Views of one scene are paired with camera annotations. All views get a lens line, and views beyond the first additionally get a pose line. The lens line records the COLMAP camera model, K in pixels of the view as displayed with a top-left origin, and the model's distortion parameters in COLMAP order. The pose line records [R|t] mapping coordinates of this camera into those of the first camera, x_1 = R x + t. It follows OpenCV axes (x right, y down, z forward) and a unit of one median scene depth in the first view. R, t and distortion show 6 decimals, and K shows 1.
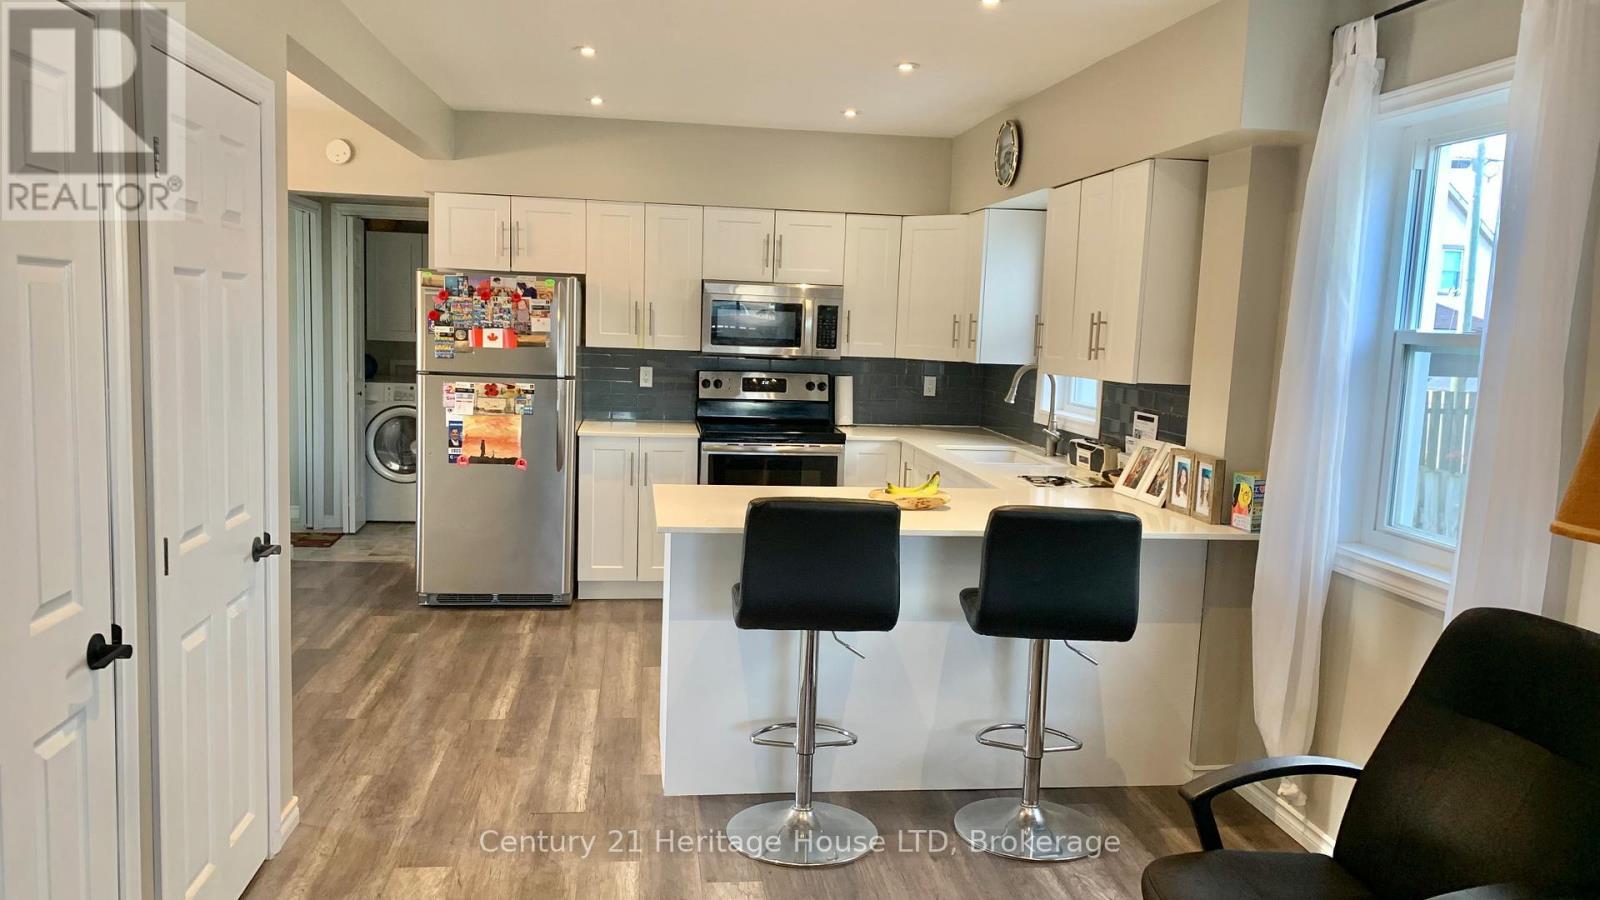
lens RADIAL K [[1223.3, 0, 805.4], [0, 1223.3, 465.0], [0, 0, 1]] dist [0.061458, -0.104893]
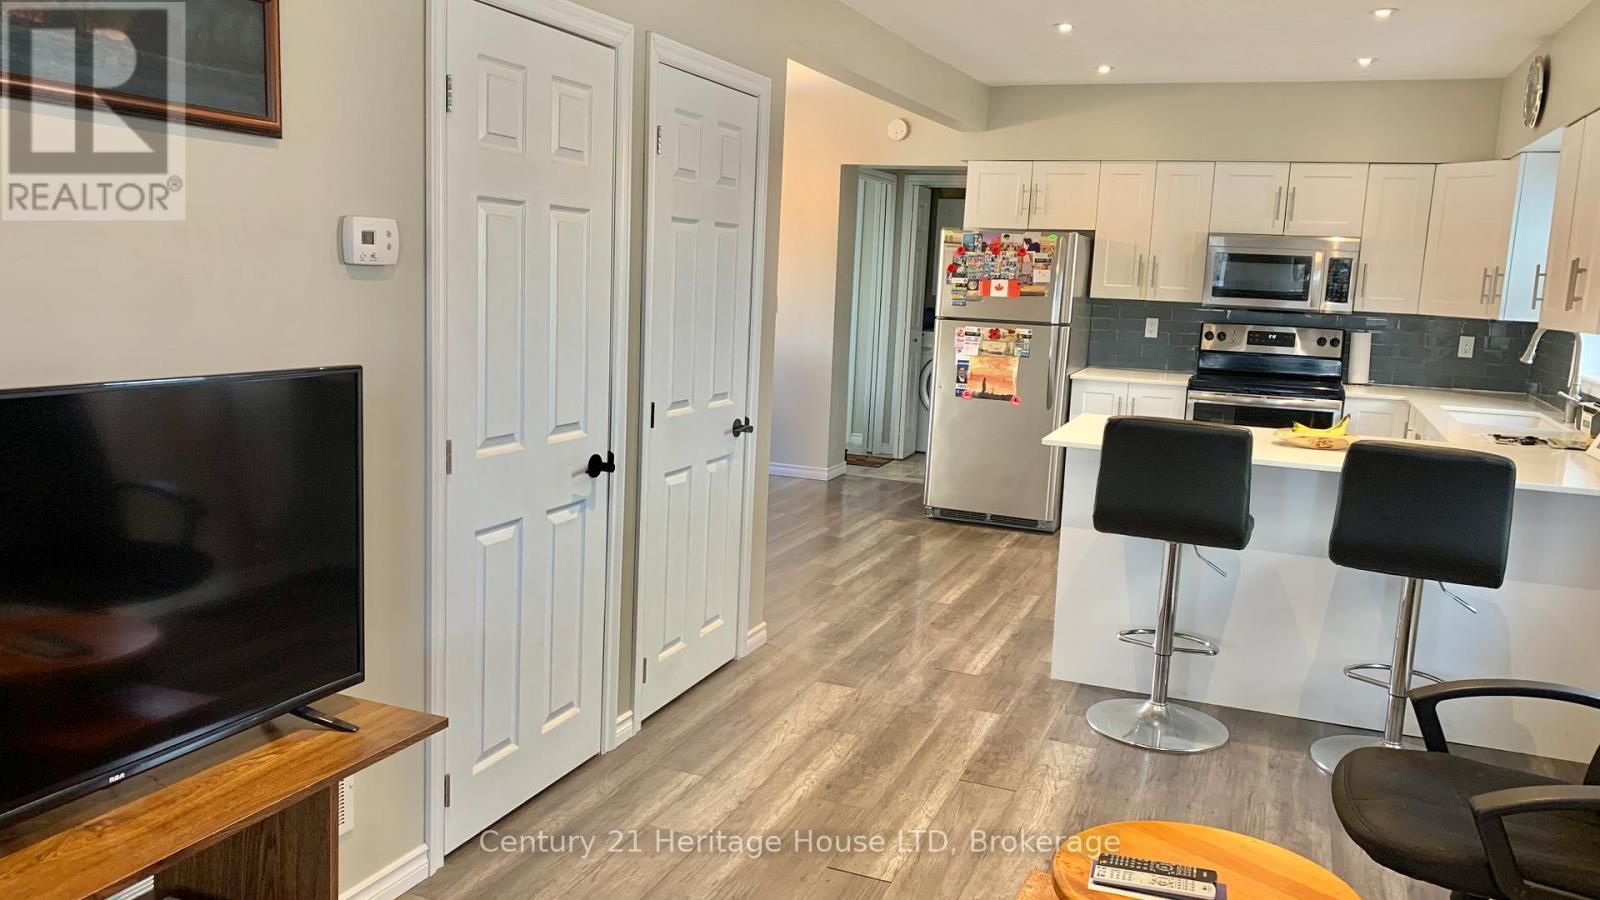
lens RADIAL K [[1223.3, 0, 784.5], [0, 1223.3, 462.6], [0, 0, 1]] dist [0.061458, -0.104893]
pose [[0.864728, 0.081006, -0.495664, 0.148473], [-0.070570, 0.996713, 0.039778, 0.026398], [0.497257, 0.000582, 0.867603, -0.081496]]
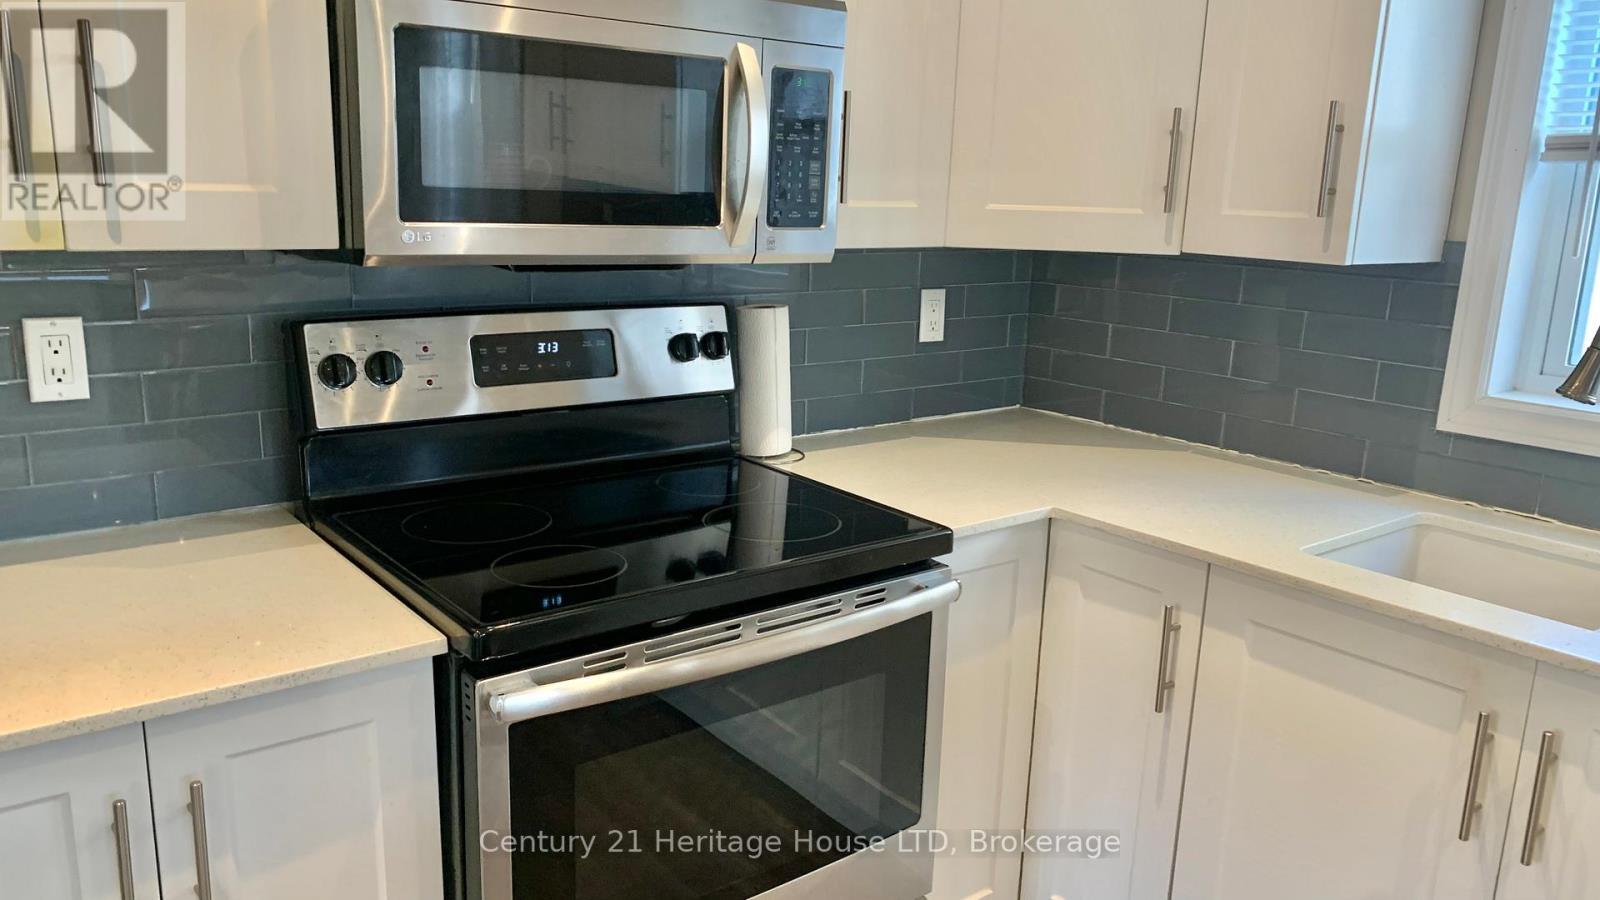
lens RADIAL K [[1223.3, 0, 808.2], [0, 1223.3, 467.7], [0, 0, 1]] dist [0.061458, -0.104893]
pose [[0.862284, -0.124658, 0.490842, -0.142932], [0.059990, 0.987550, 0.145418, -0.089056], [-0.502859, -0.095946, 0.859027, 0.819478]]
